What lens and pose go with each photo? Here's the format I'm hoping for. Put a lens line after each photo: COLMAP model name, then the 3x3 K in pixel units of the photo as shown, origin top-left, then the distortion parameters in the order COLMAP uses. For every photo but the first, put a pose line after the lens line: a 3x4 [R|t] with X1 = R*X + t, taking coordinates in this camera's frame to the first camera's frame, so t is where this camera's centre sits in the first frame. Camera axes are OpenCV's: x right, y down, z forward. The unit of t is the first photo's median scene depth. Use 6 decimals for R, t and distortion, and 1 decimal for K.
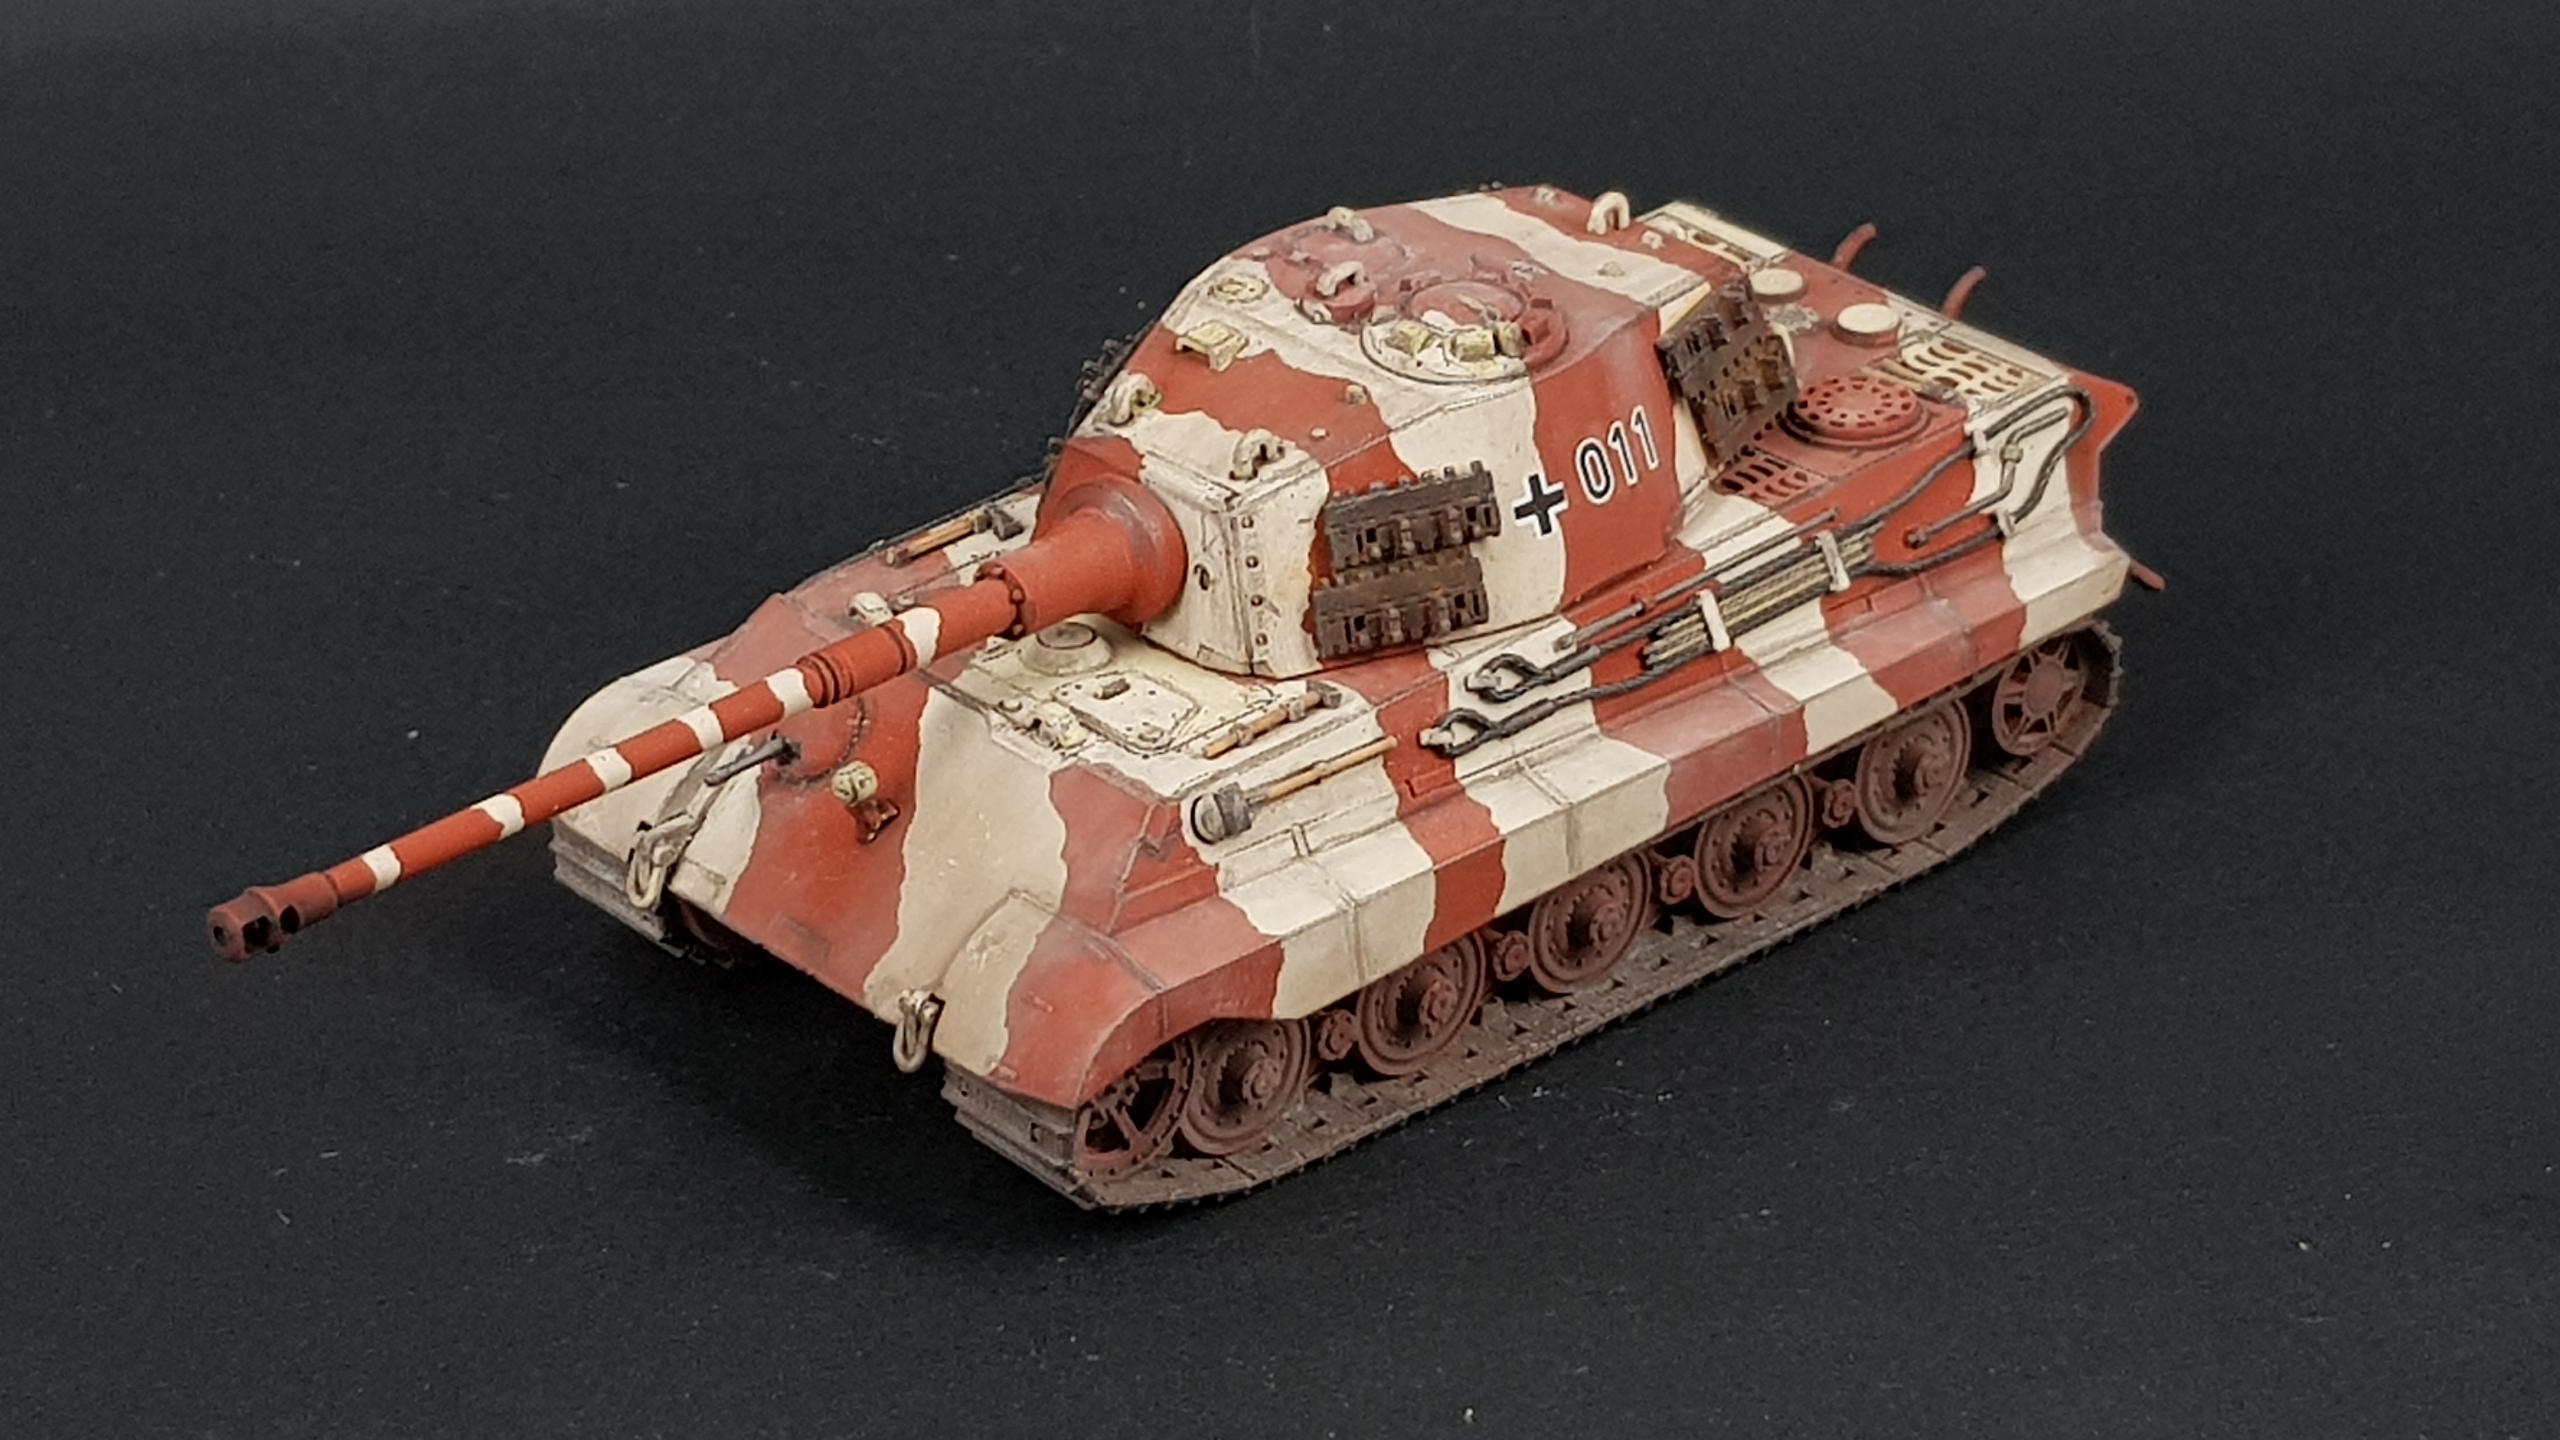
lens RADIAL K [[6593.0, 0, 1081.6], [0, 6593.0, 718.4], [0, 0, 1]] dist [0.069800, 1.518267]
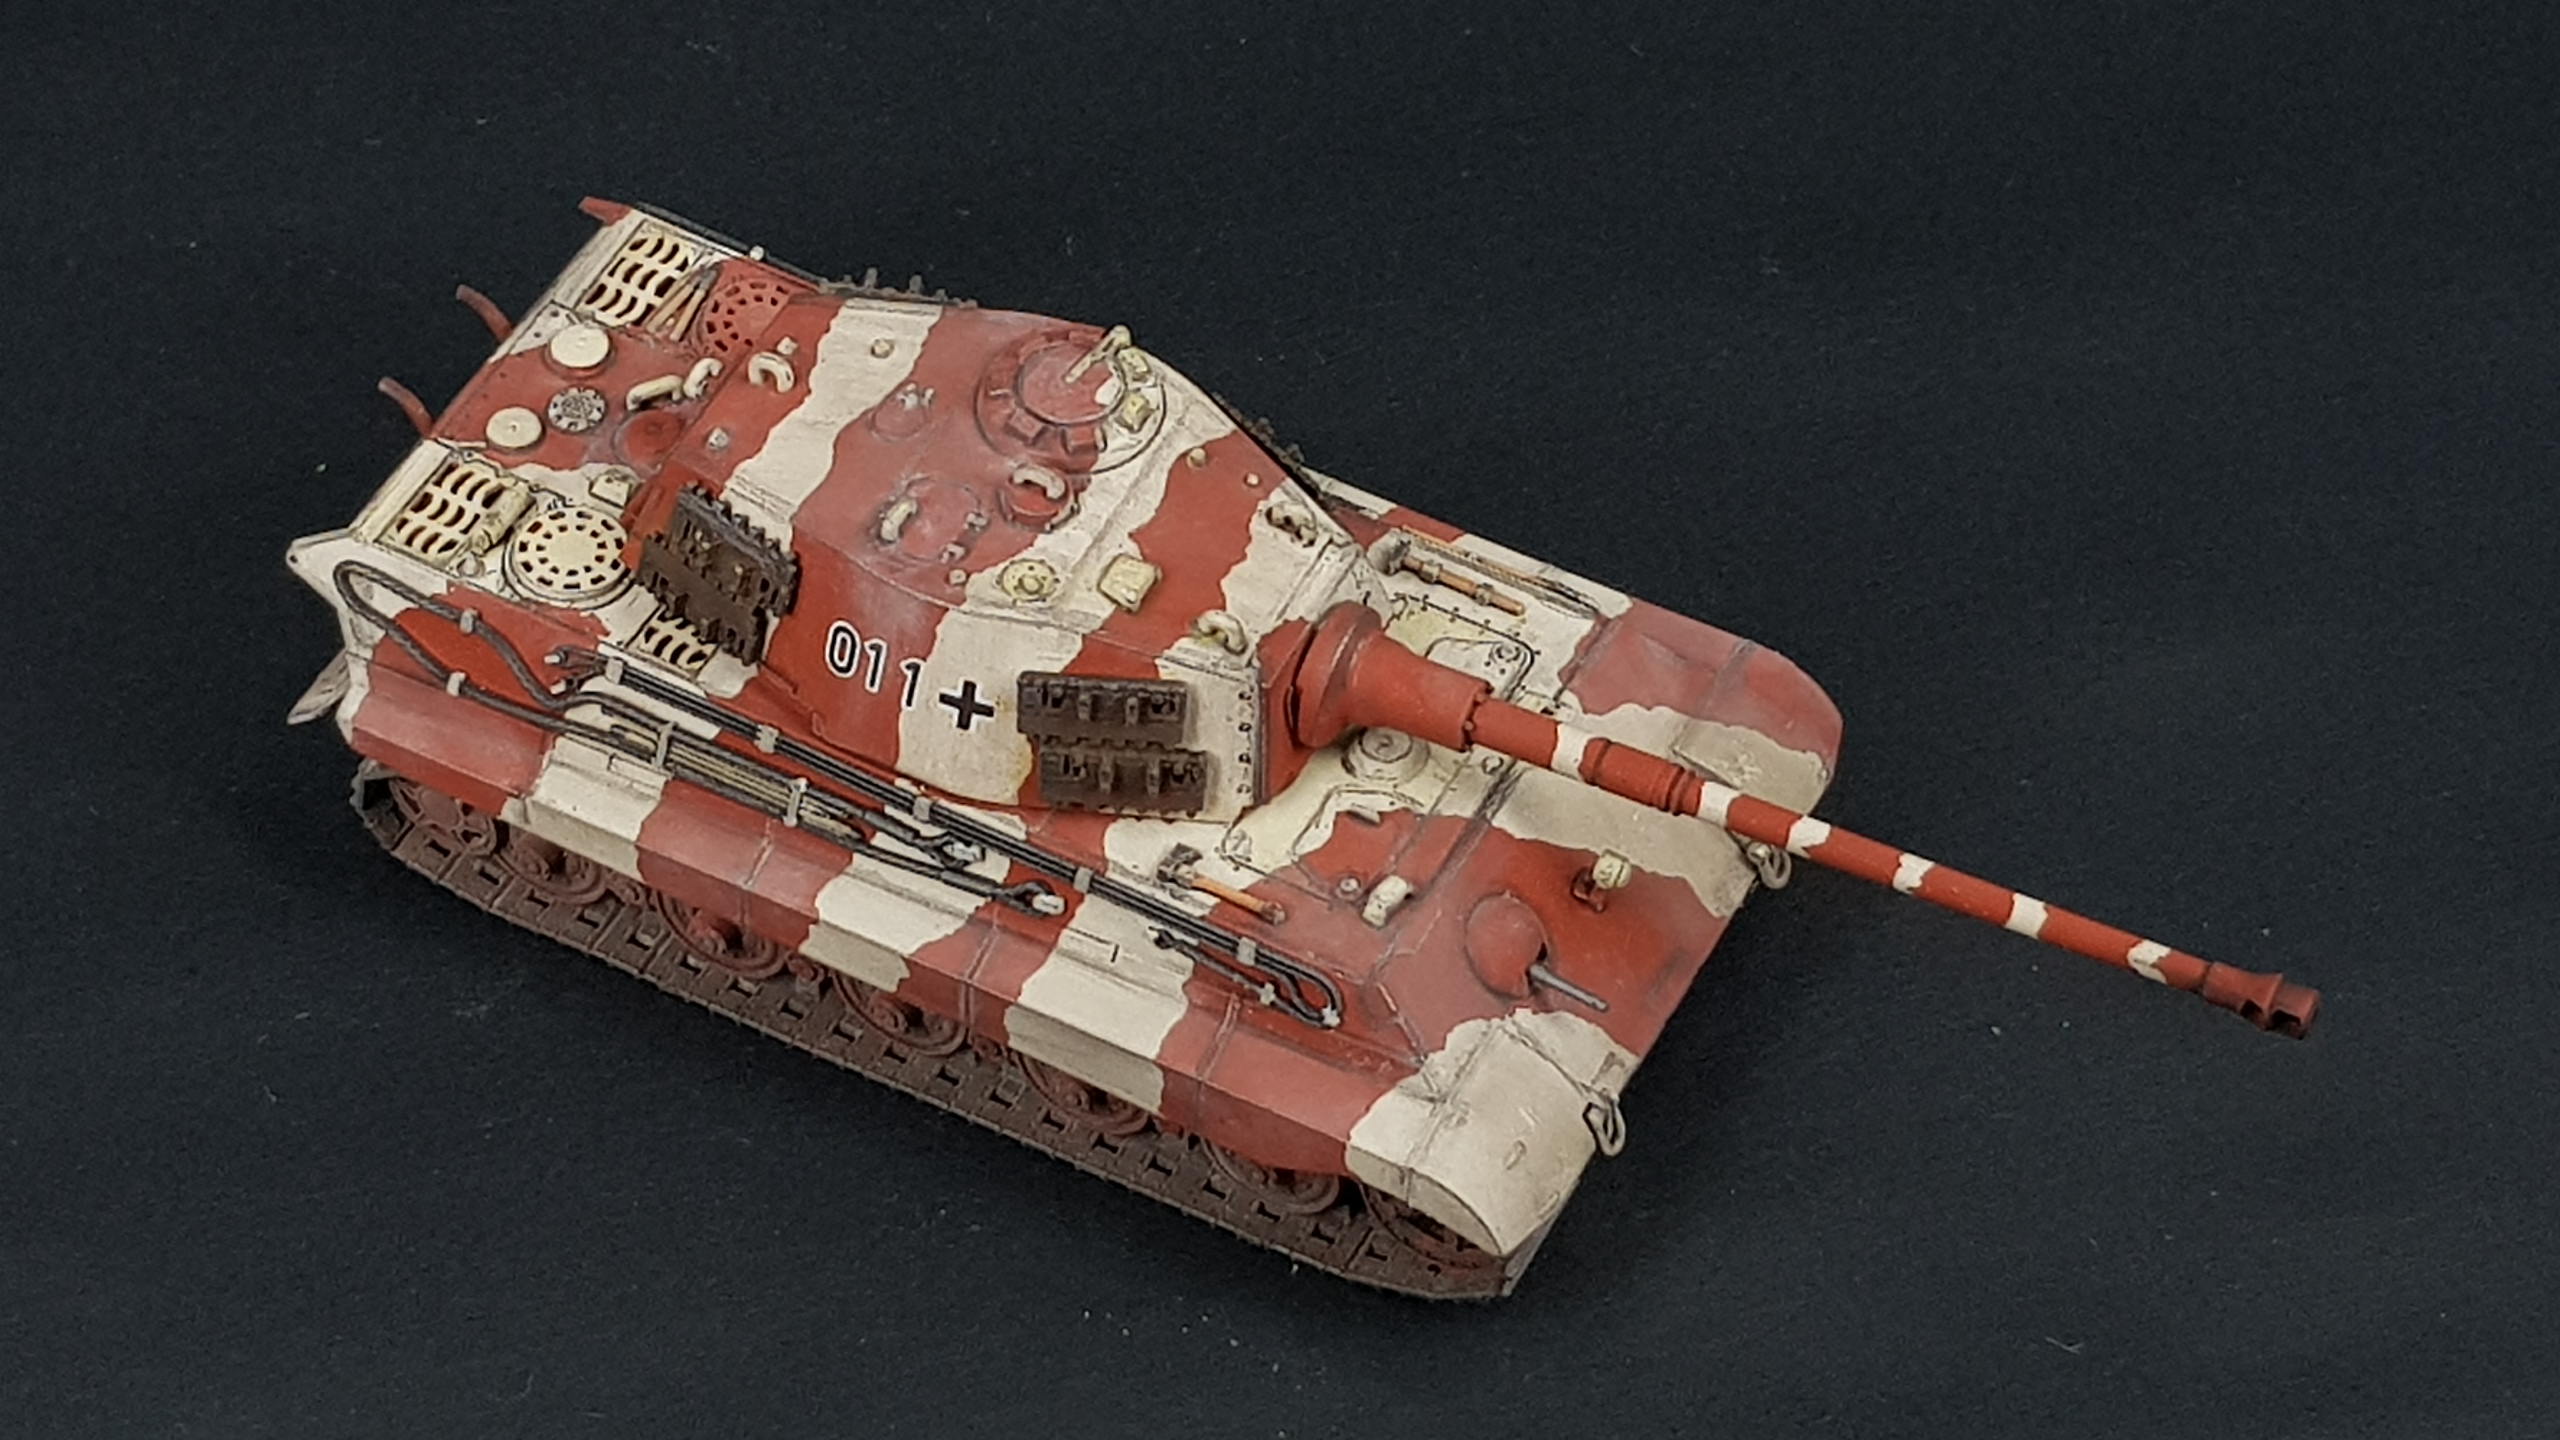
lens RADIAL K [[6593.0, 0, 1081.6], [0, 6593.0, 718.4], [0, 0, 1]] dist [0.069800, 1.518267]
pose [[-0.335940, -0.704708, 0.624925, -0.665353], [0.482754, 0.440884, 0.756683, -0.865391], [-0.808760, 0.555885, 0.192090, 0.825879]]
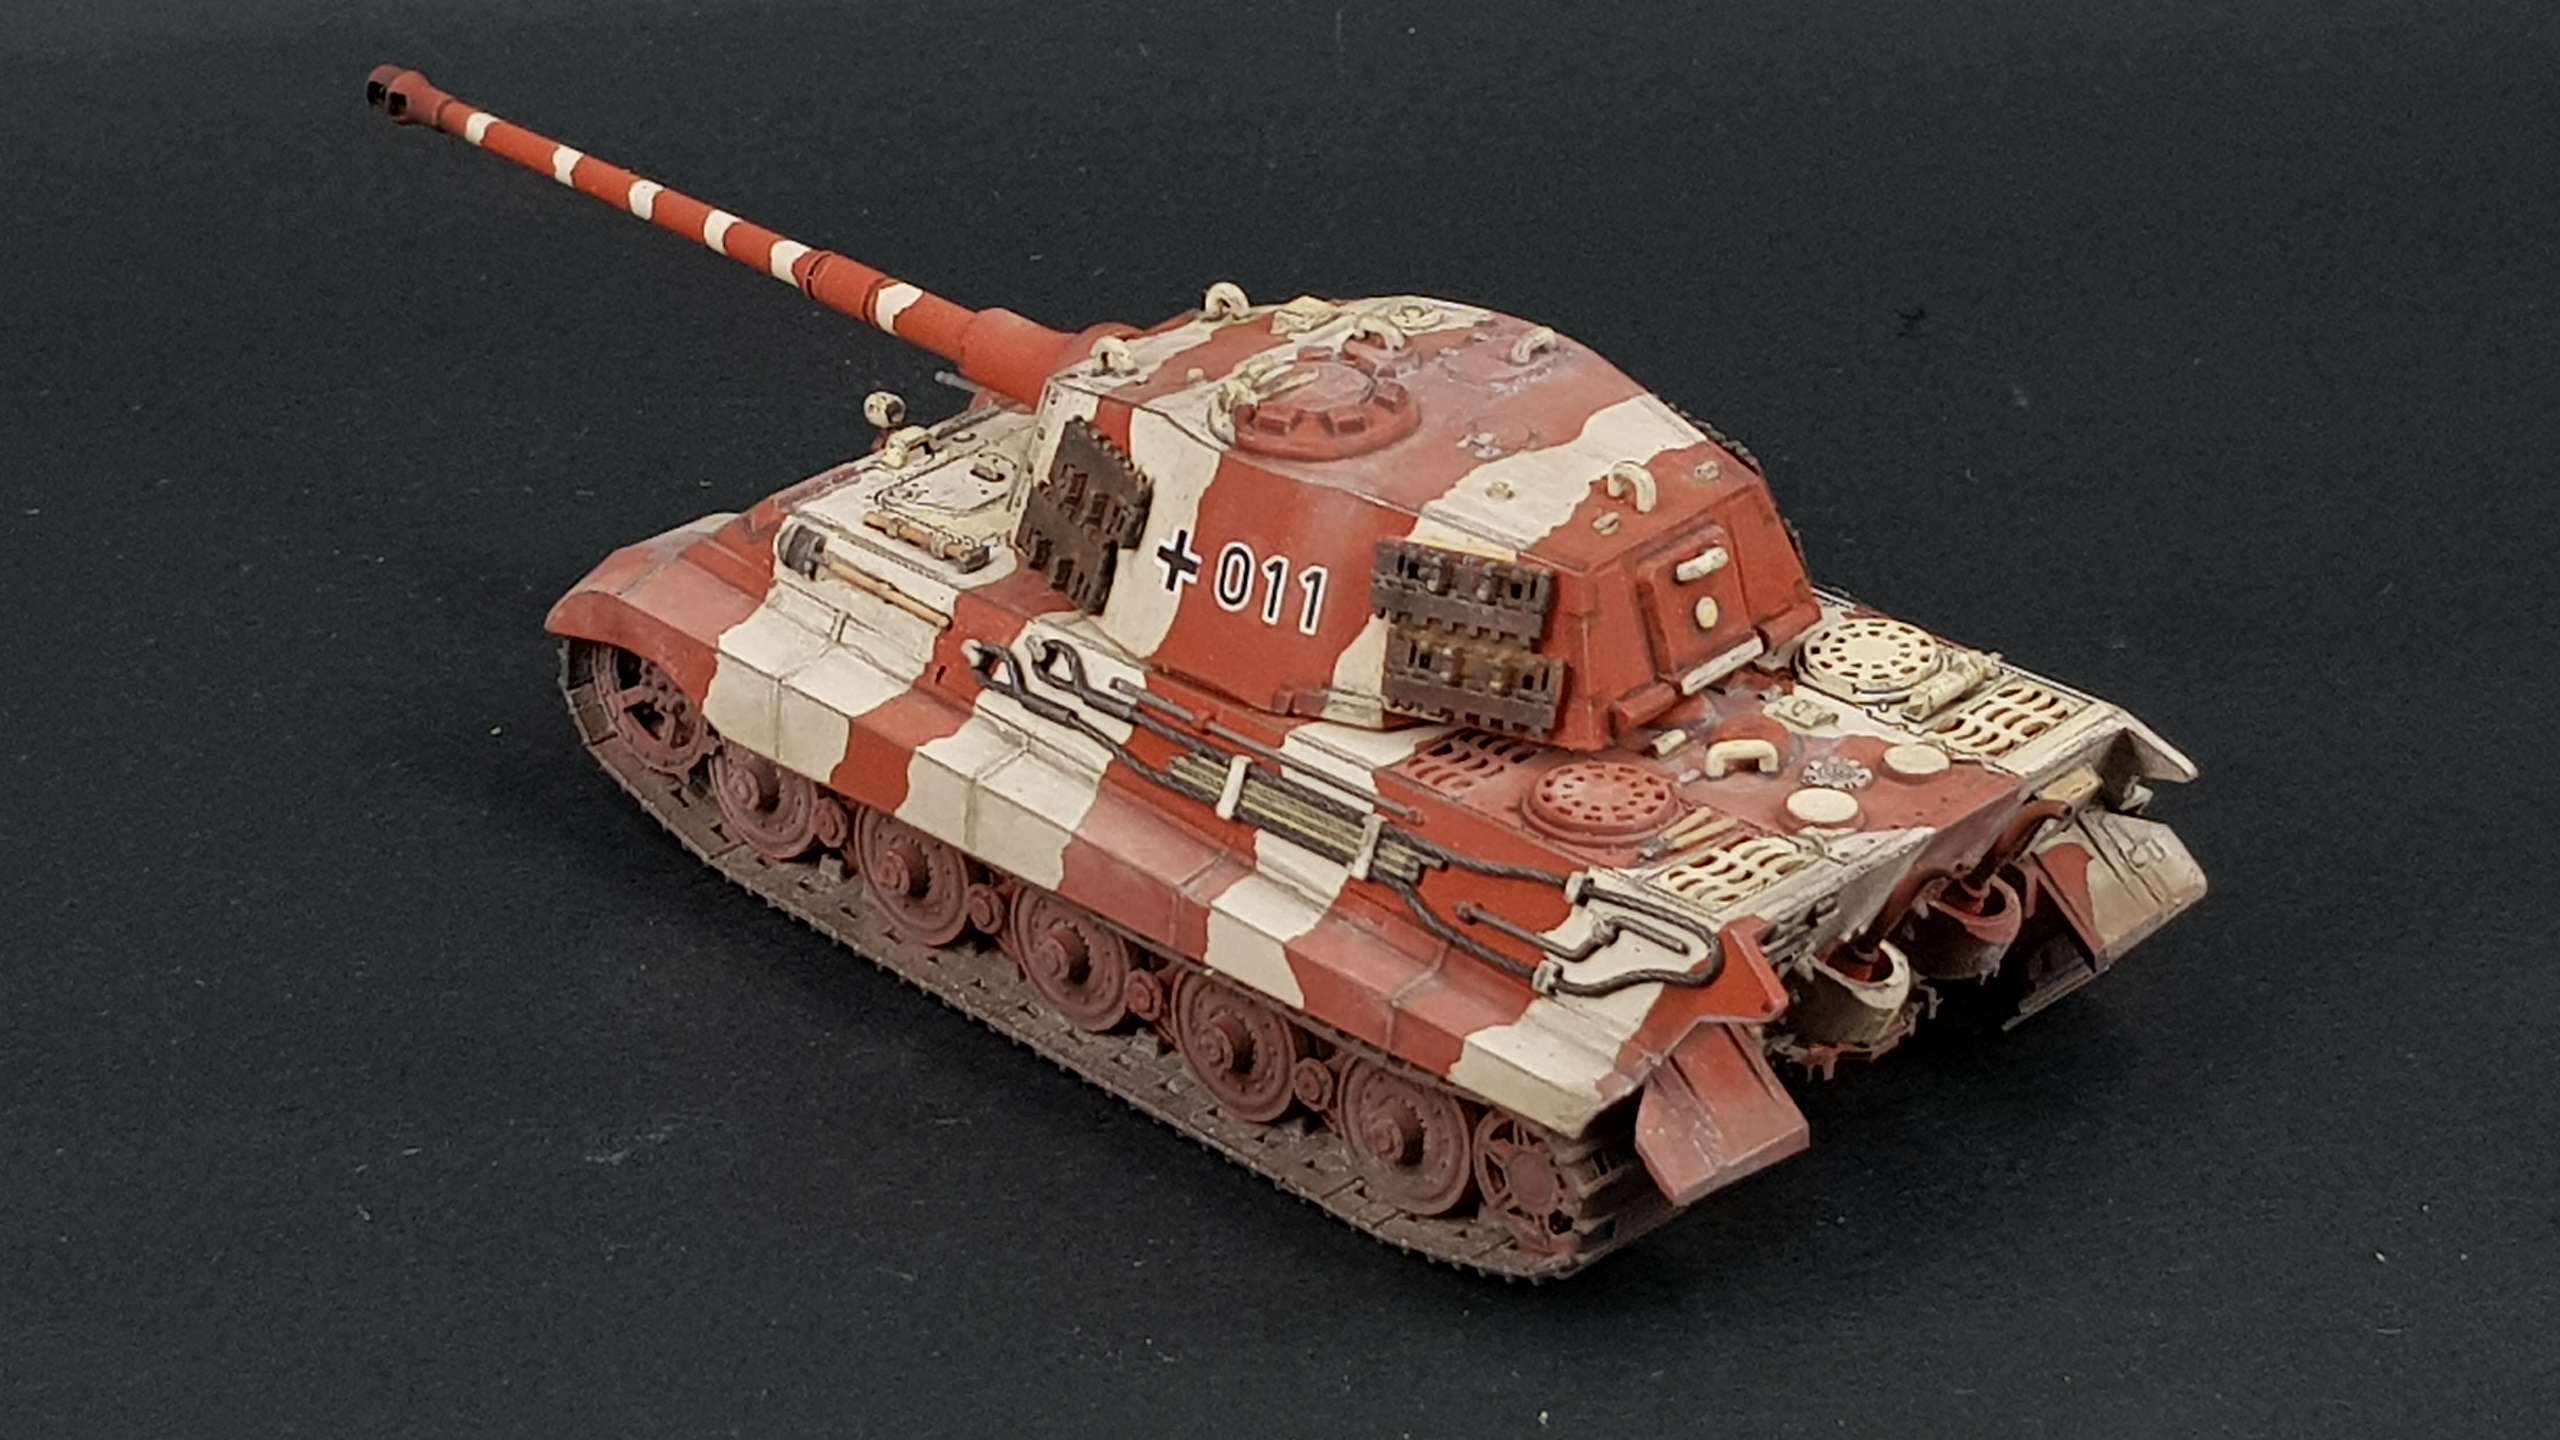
lens RADIAL K [[6593.0, 0, 1081.6], [0, 6593.0, 718.4], [0, 0, 1]] dist [0.069800, 1.518267]
pose [[0.072947, 0.496609, -0.864904, 0.934422], [-0.487388, 0.774358, 0.403513, -0.405664], [0.870133, 0.392108, 0.298528, 0.701301]]
